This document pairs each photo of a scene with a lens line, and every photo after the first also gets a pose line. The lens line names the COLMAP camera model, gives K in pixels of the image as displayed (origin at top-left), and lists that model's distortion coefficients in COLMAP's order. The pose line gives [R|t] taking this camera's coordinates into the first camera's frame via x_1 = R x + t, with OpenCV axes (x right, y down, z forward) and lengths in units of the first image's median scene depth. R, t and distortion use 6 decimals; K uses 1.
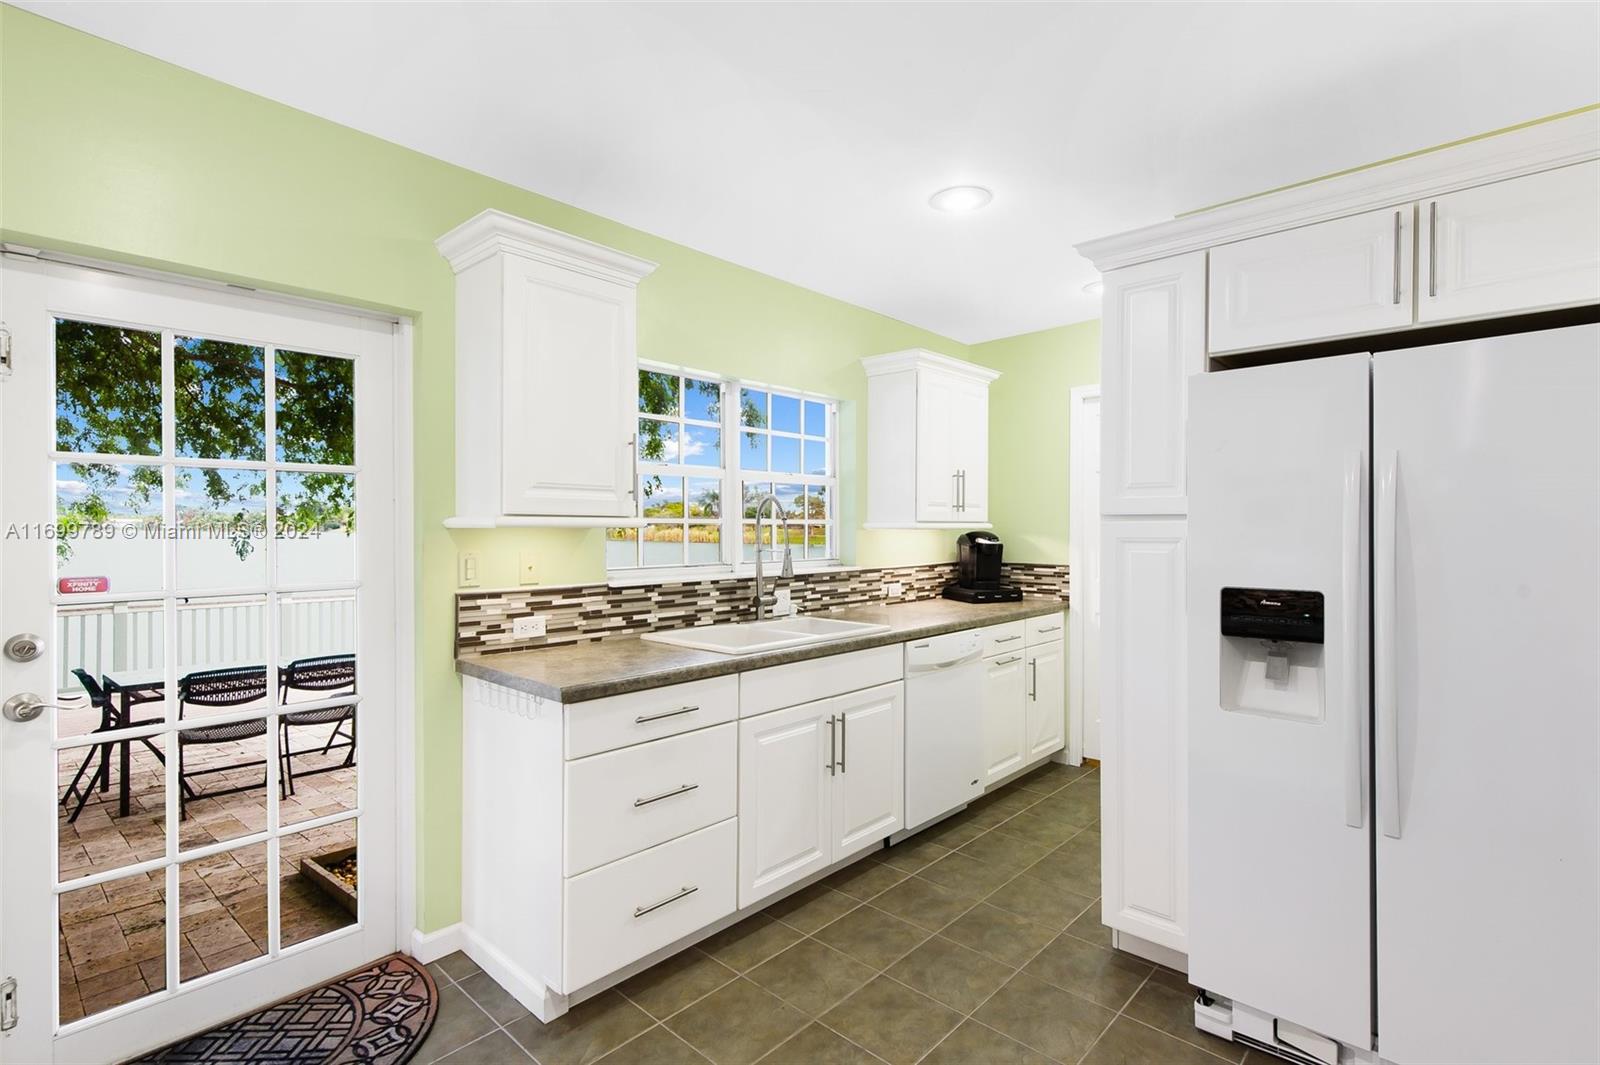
lens RADIAL K [[750.5, 0, 802.1], [0, 750.5, 532.0], [0, 0, 1]] dist [0.008118, -0.002882]
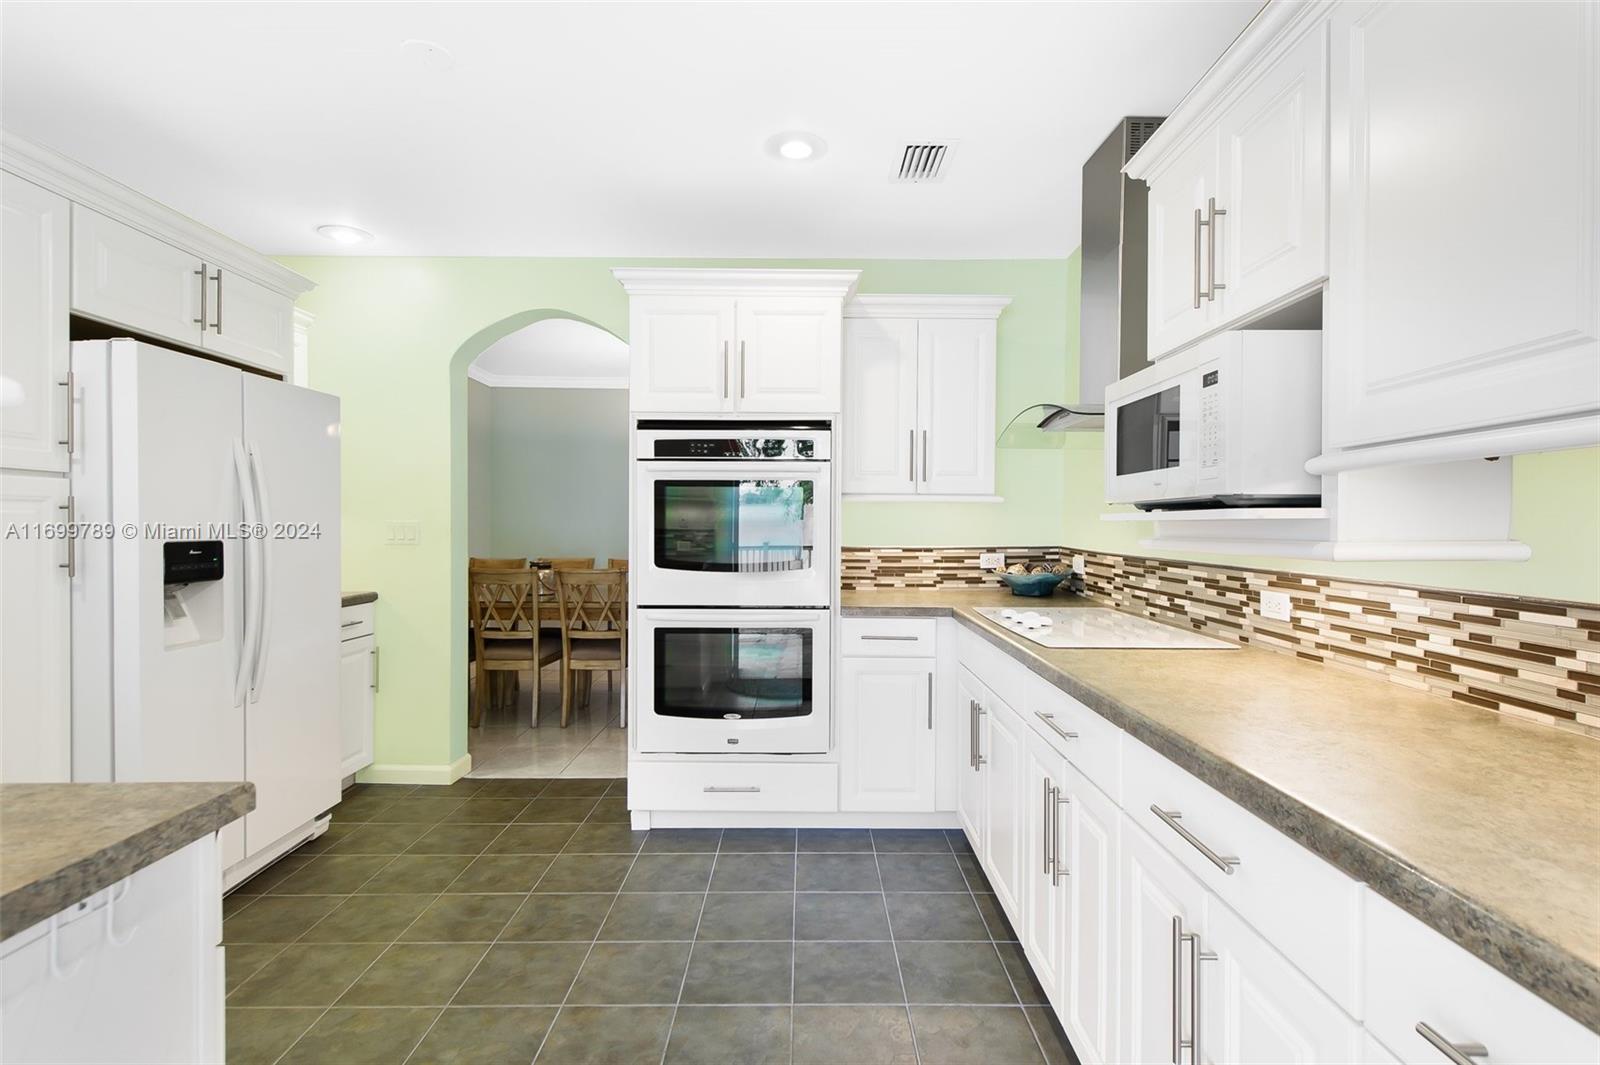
lens RADIAL K [[750.5, 0, 810.8], [0, 750.5, 533.7], [0, 0, 1]] dist [0.008118, -0.002882]
pose [[-0.689621, -0.012429, 0.724063, -0.672108], [-0.003390, 0.999897, 0.013936, 0.030993], [-0.724162, 0.007156, -0.689593, 0.791166]]
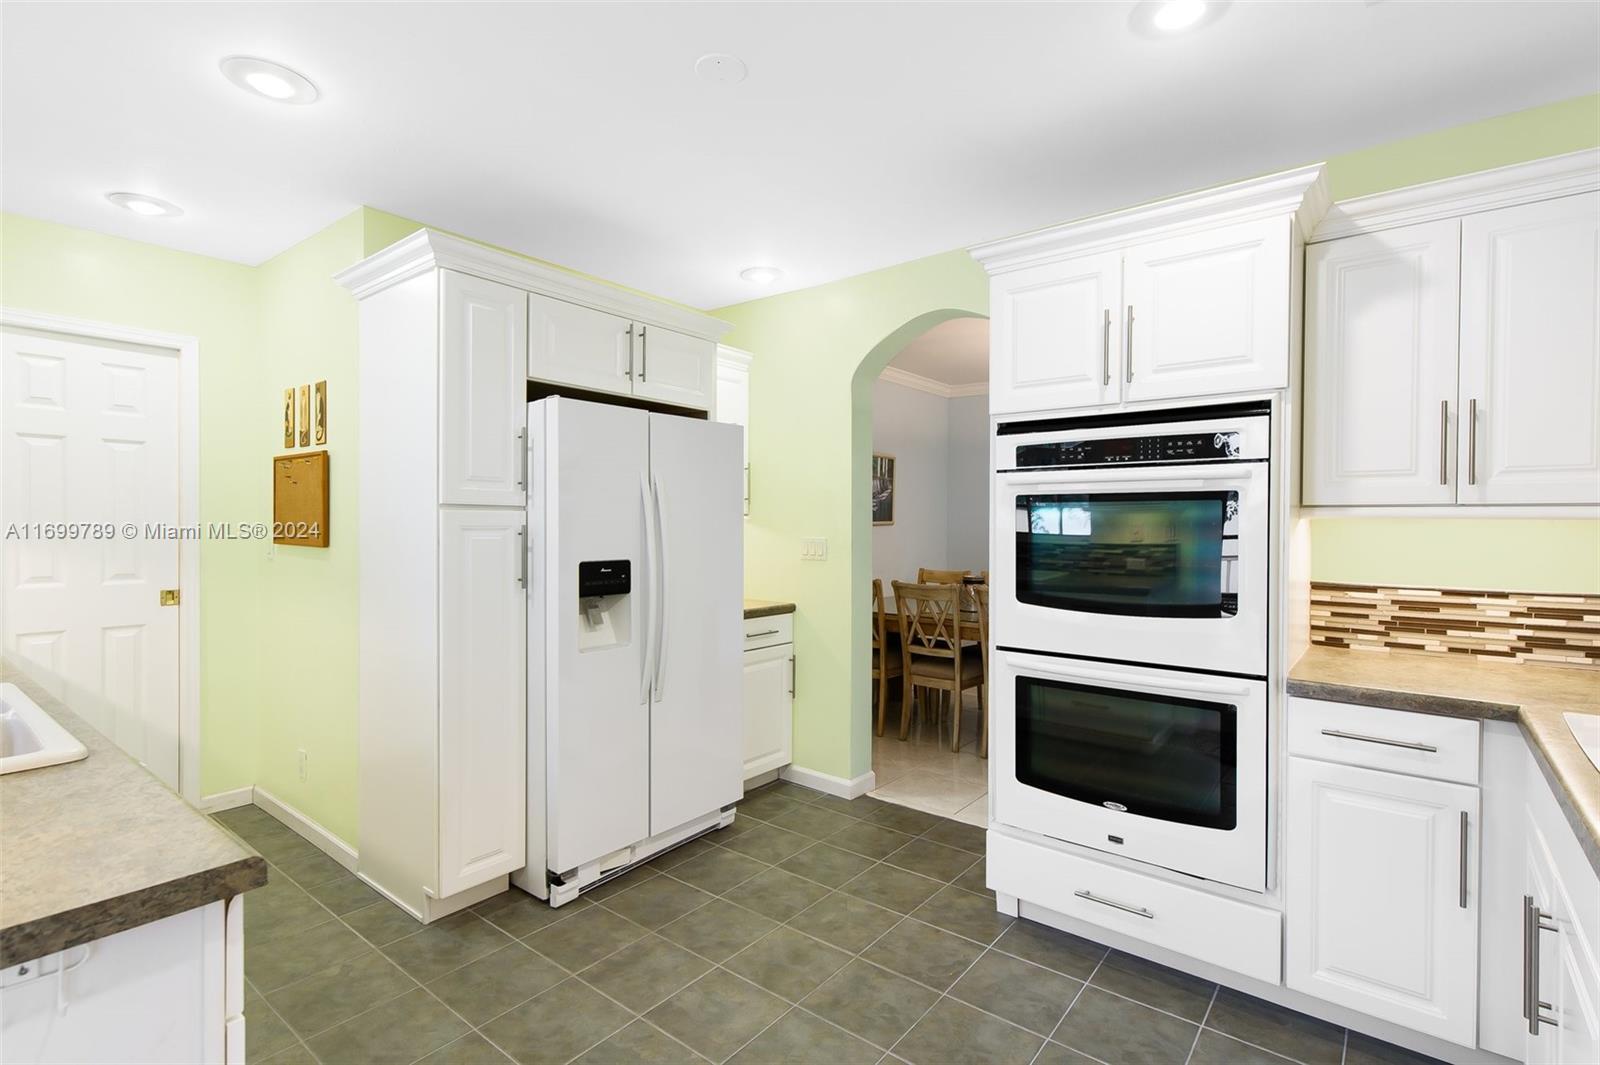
lens RADIAL K [[750.5, 0, 811.0], [0, 750.5, 530.9], [0, 0, 1]] dist [0.008118, -0.002882]
pose [[-0.084257, -0.011350, 0.996379, -0.593459], [-0.003356, 0.999933, 0.011107, 0.001484], [-0.996438, -0.002408, -0.084290, 0.516556]]
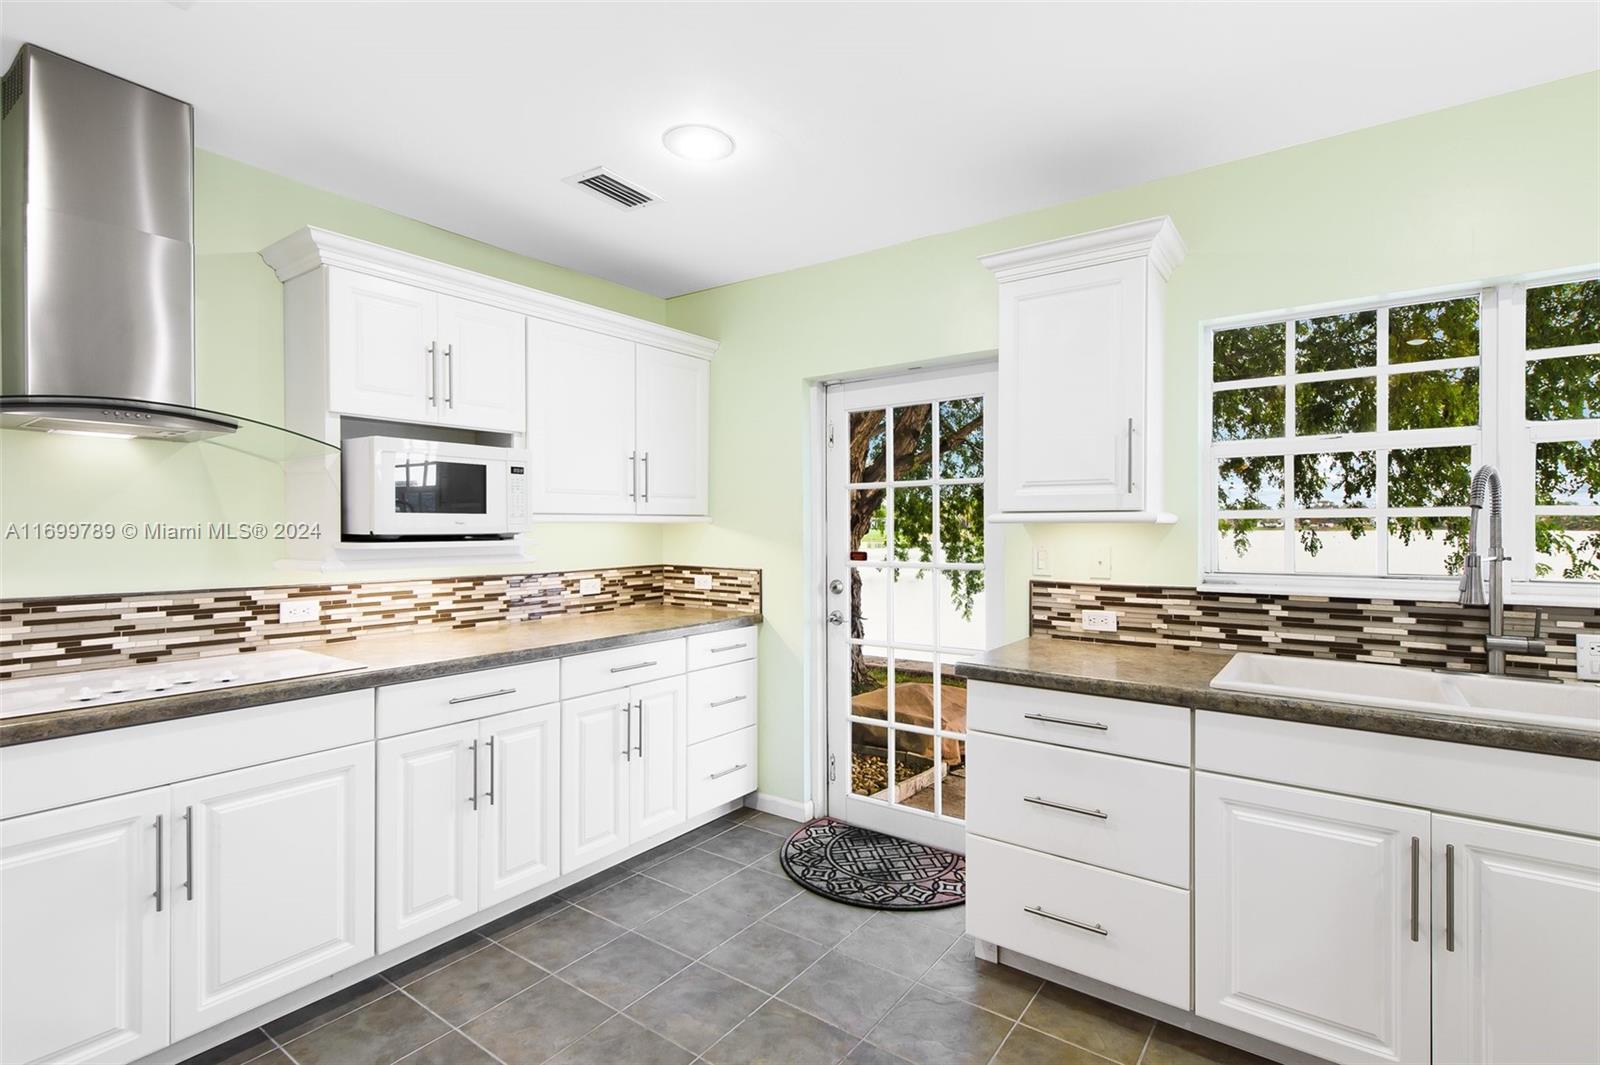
lens RADIAL K [[750.5, 0, 800.6], [0, 750.5, 529.9], [0, 0, 1]] dist [0.008118, -0.002882]
pose [[0.113866, 0.002821, -0.993492, 0.594484], [-0.002952, 0.999993, 0.002502, 0.001822], [0.993492, 0.002648, 0.113873, 0.468486]]
